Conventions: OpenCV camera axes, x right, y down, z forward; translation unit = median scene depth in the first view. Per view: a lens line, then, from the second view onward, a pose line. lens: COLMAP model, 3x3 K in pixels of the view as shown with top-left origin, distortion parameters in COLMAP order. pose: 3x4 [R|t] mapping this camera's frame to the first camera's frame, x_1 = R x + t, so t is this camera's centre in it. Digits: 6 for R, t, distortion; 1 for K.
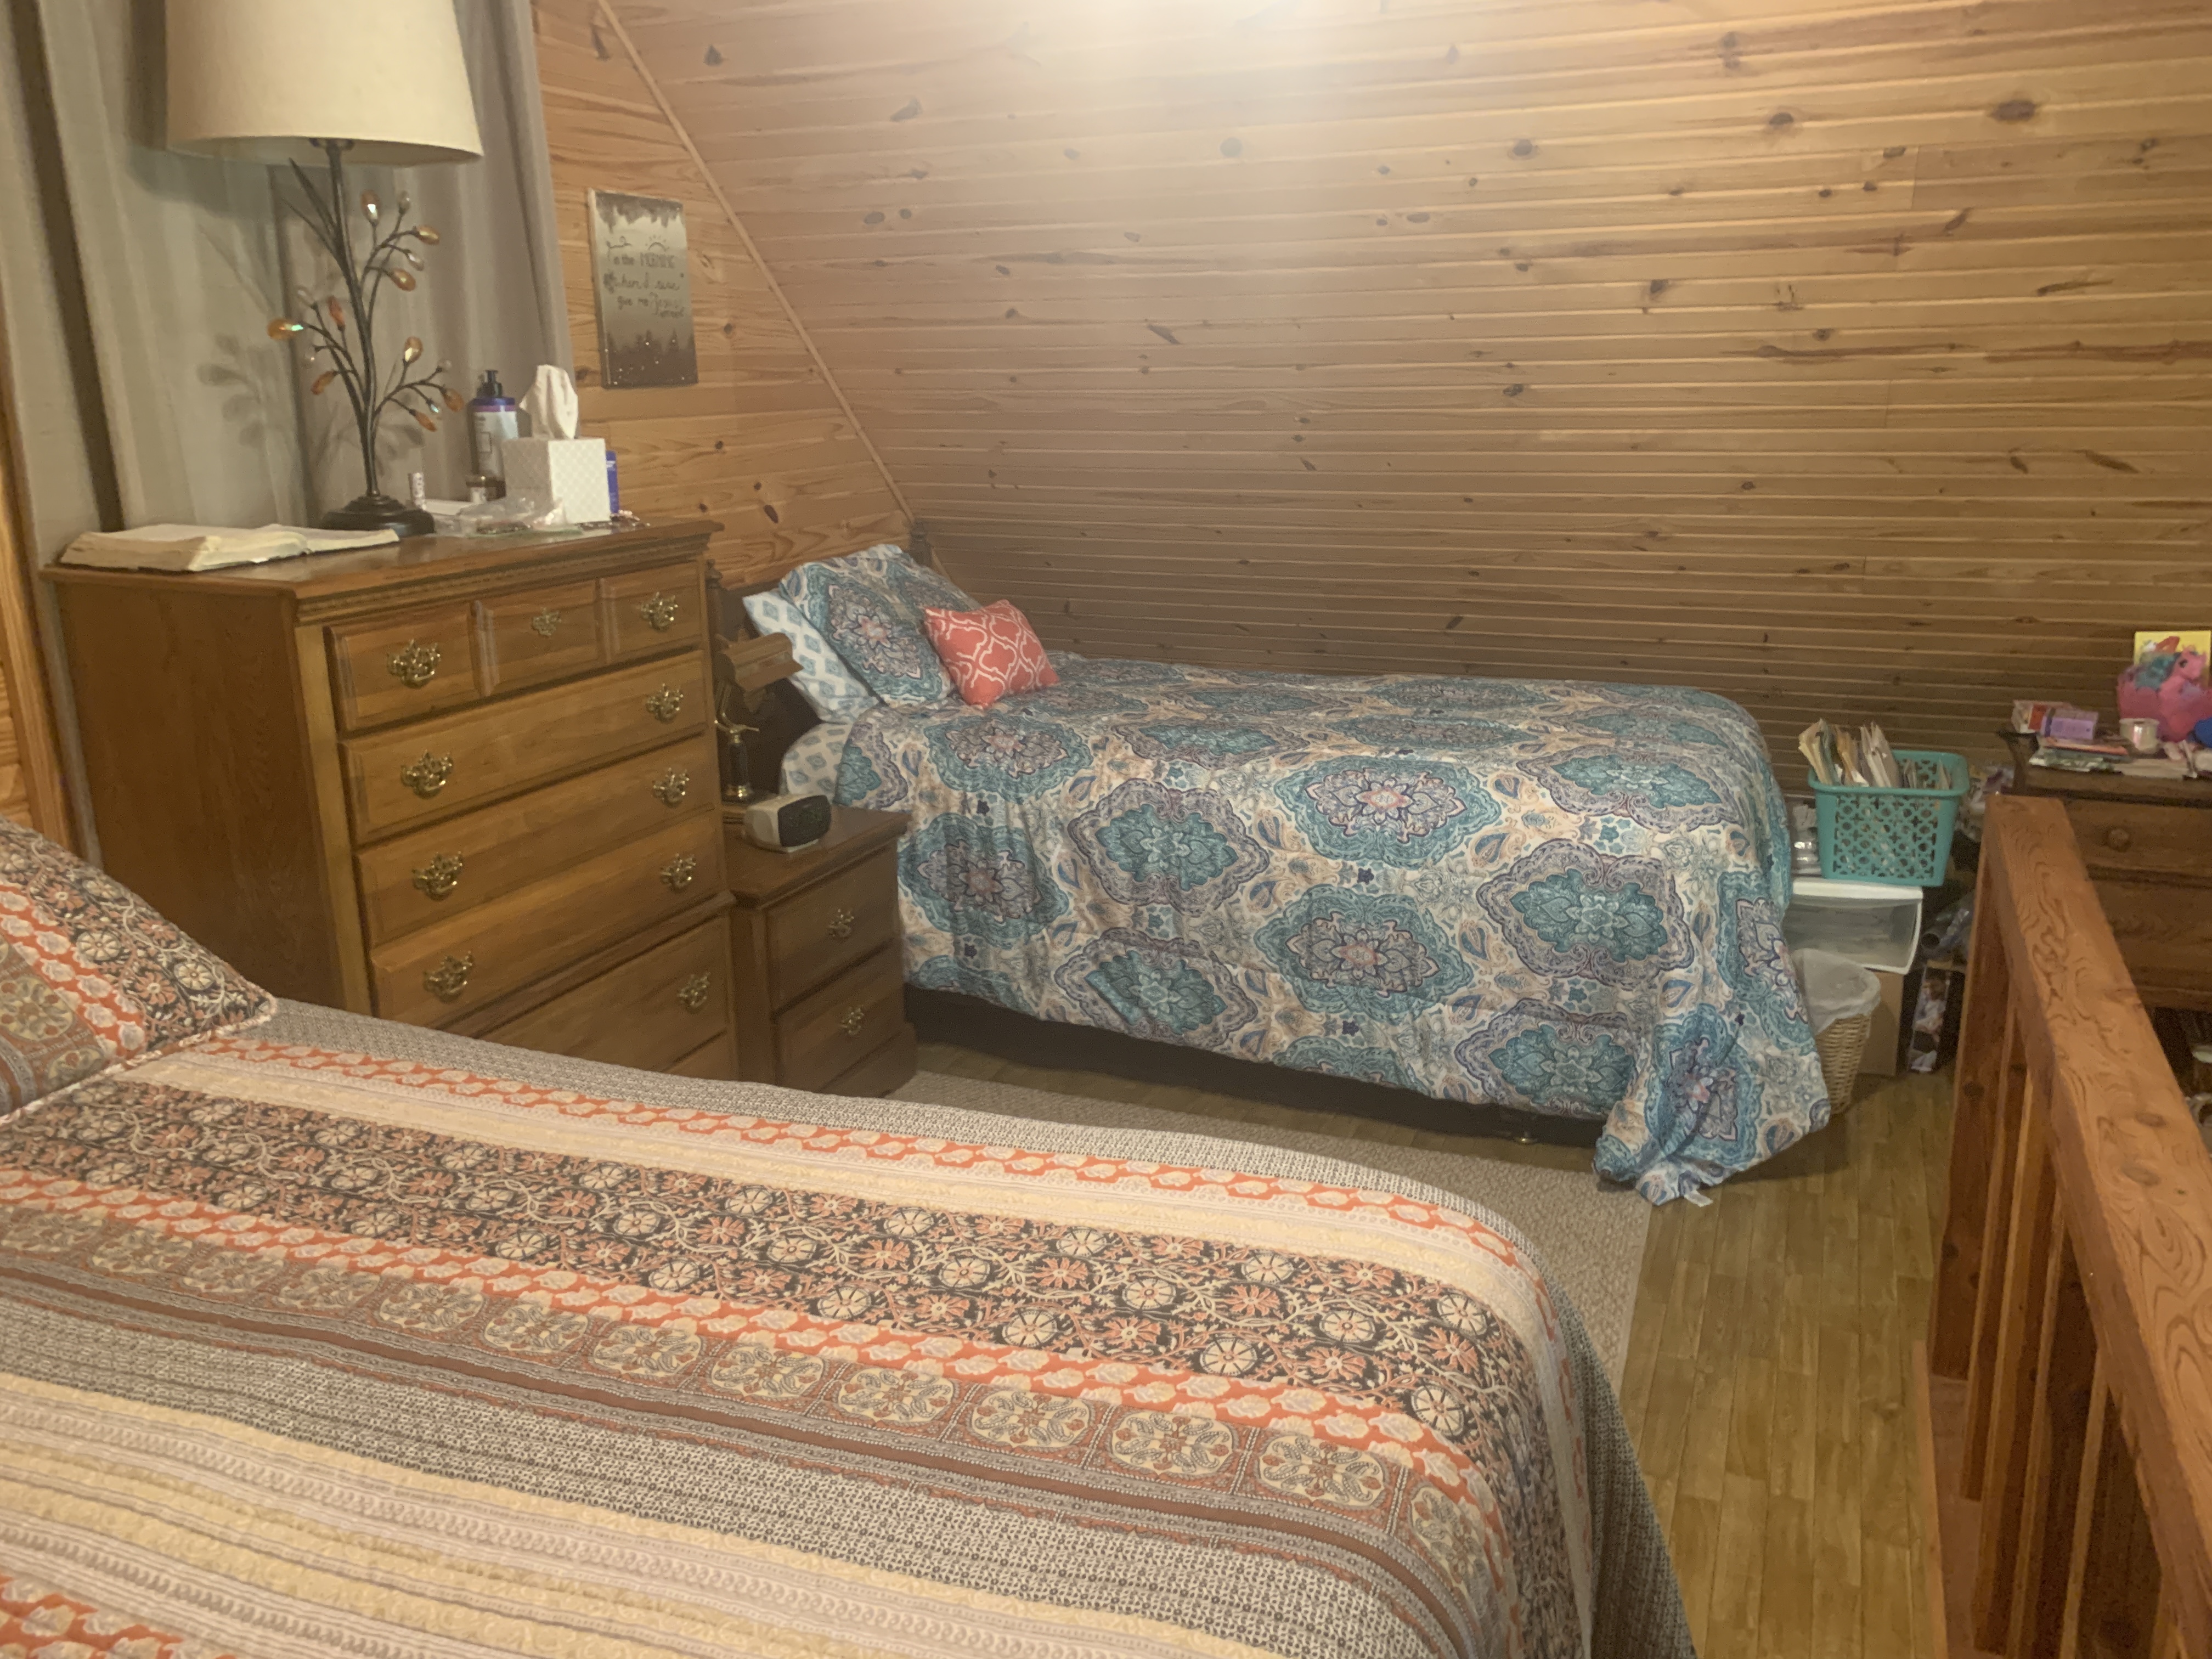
lens RADIAL K [[1701.2, 0, 1111.6], [0, 1701.2, 758.3], [0, 0, 1]] dist [0.057273, -0.081092]
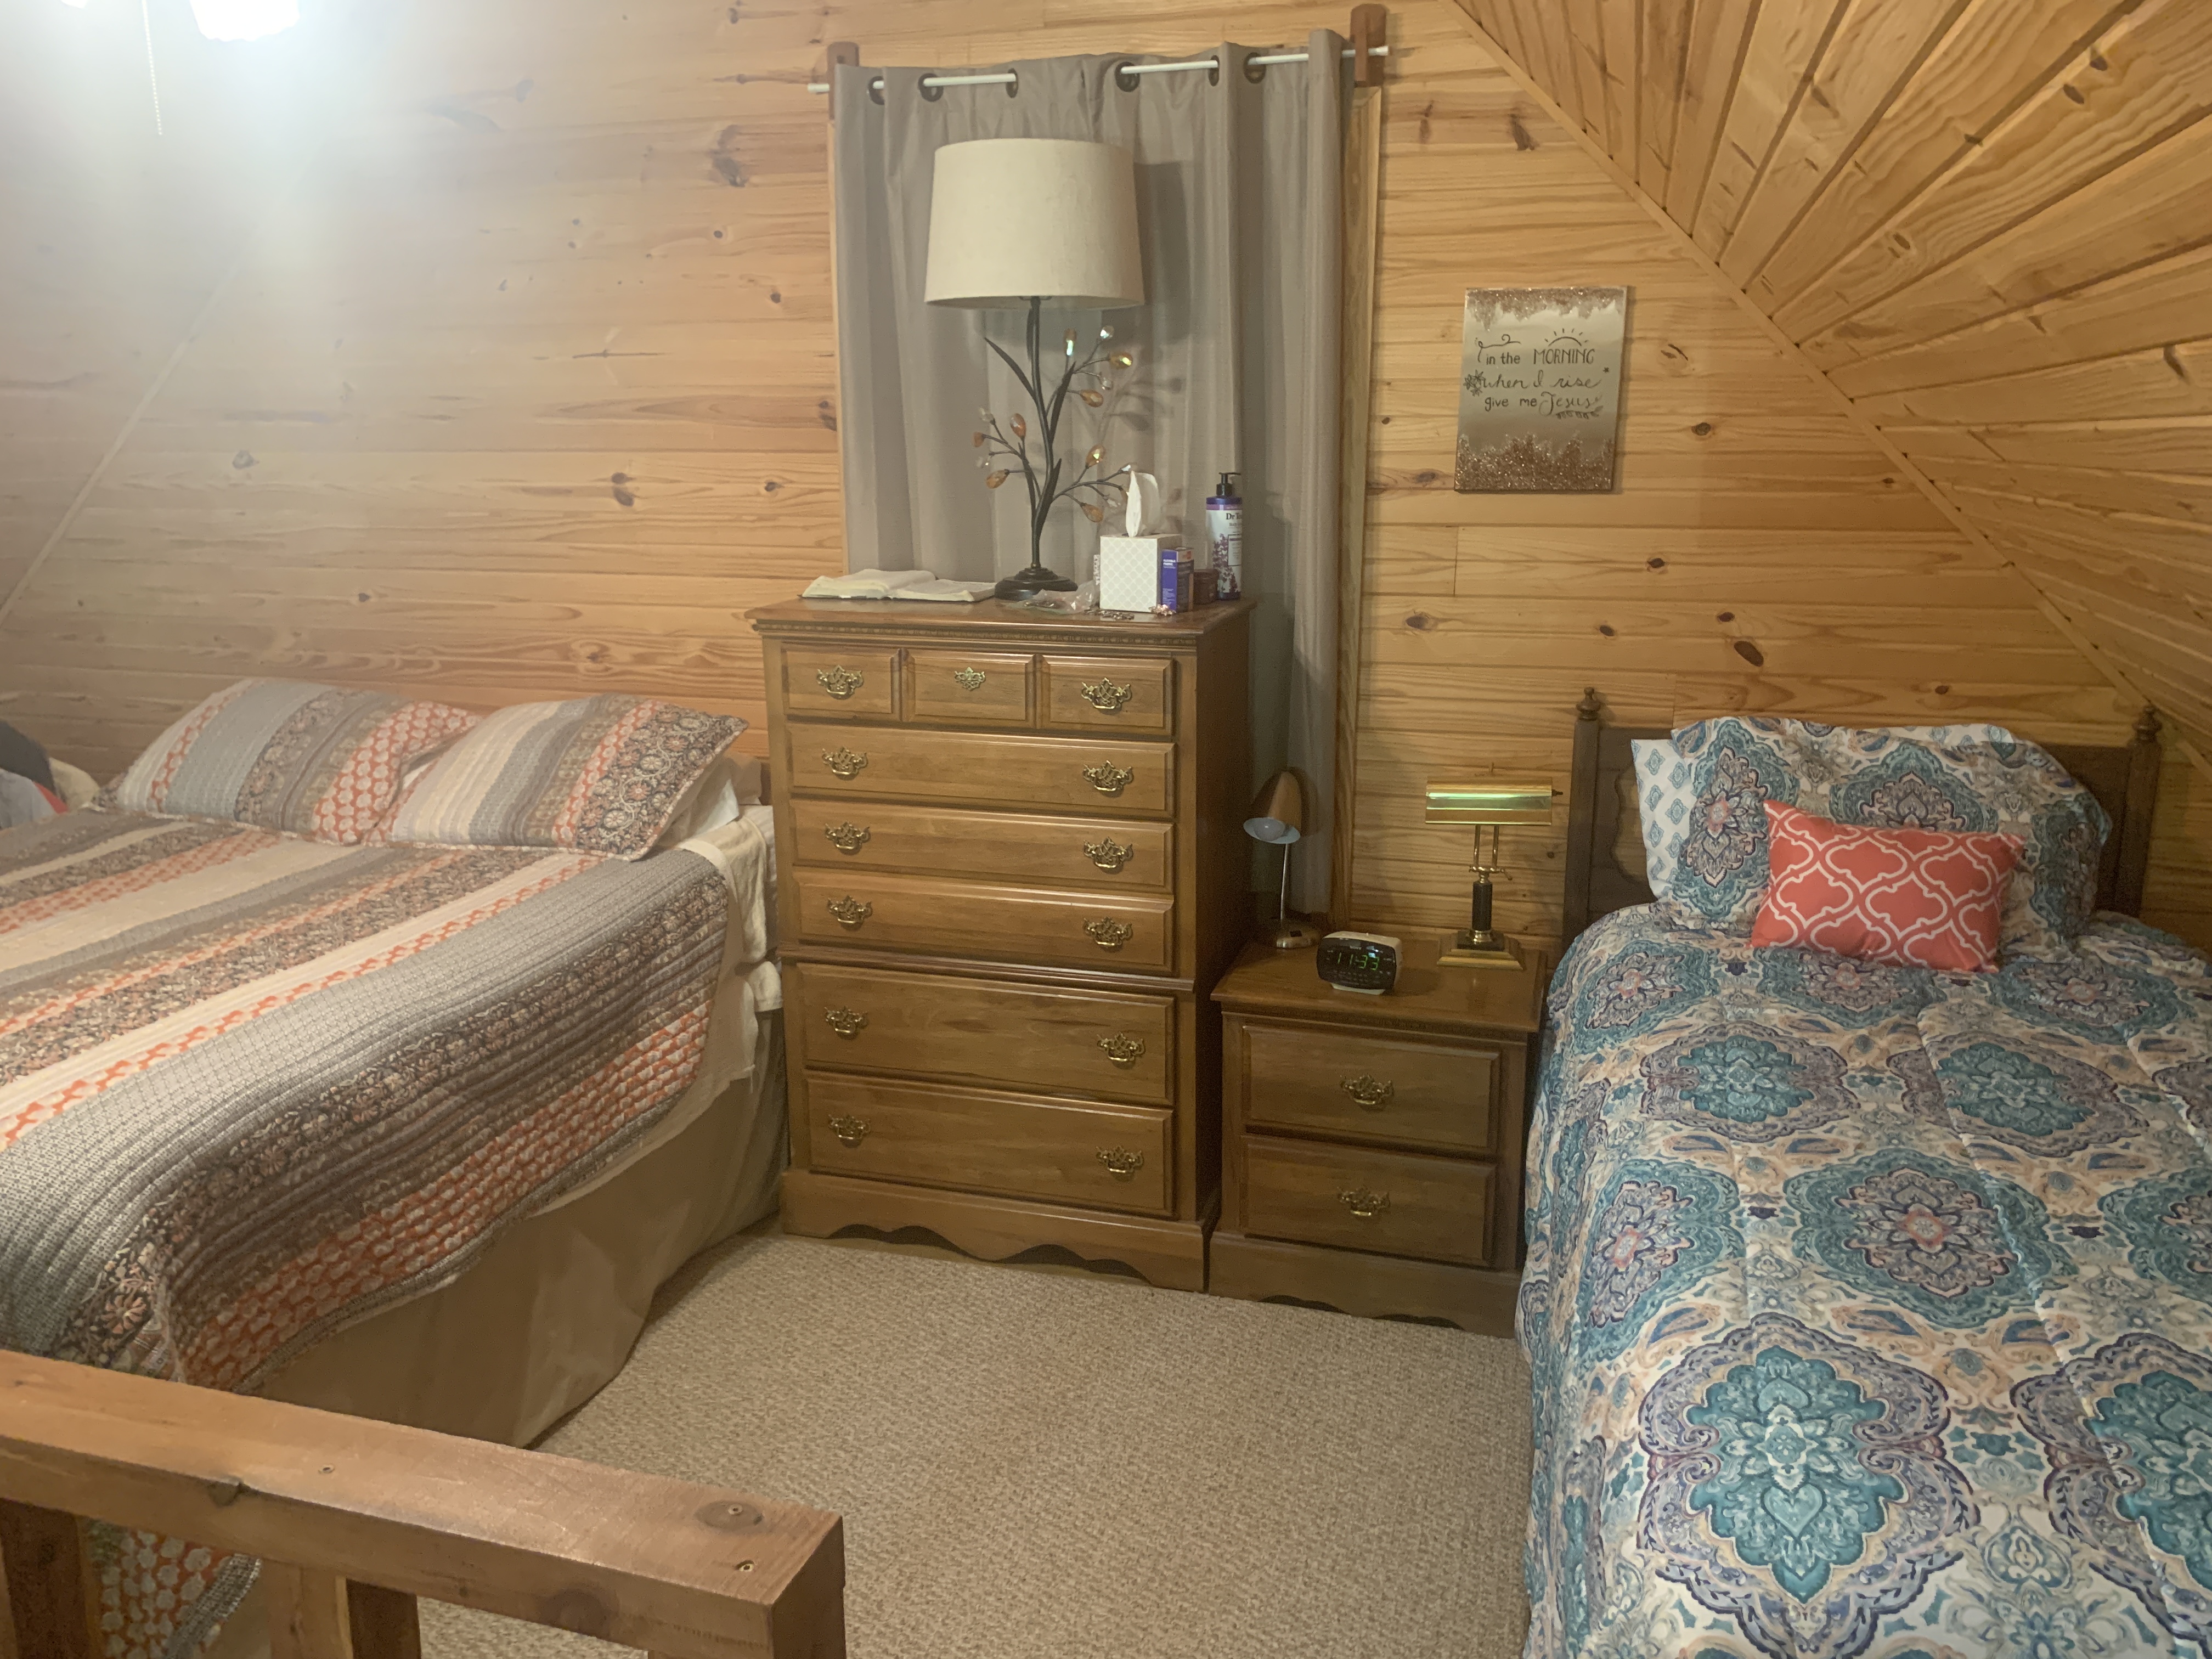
lens RADIAL K [[1689.0, 0, 1112.2], [0, 1689.0, 828.1], [0, 0, 1]] dist [0.069908, -0.091930]
pose [[0.111376, 0.240414, -0.964260, 0.800847], [-0.230376, 0.950111, 0.210277, -0.230571], [0.966707, 0.198722, 0.161205, 0.825166]]
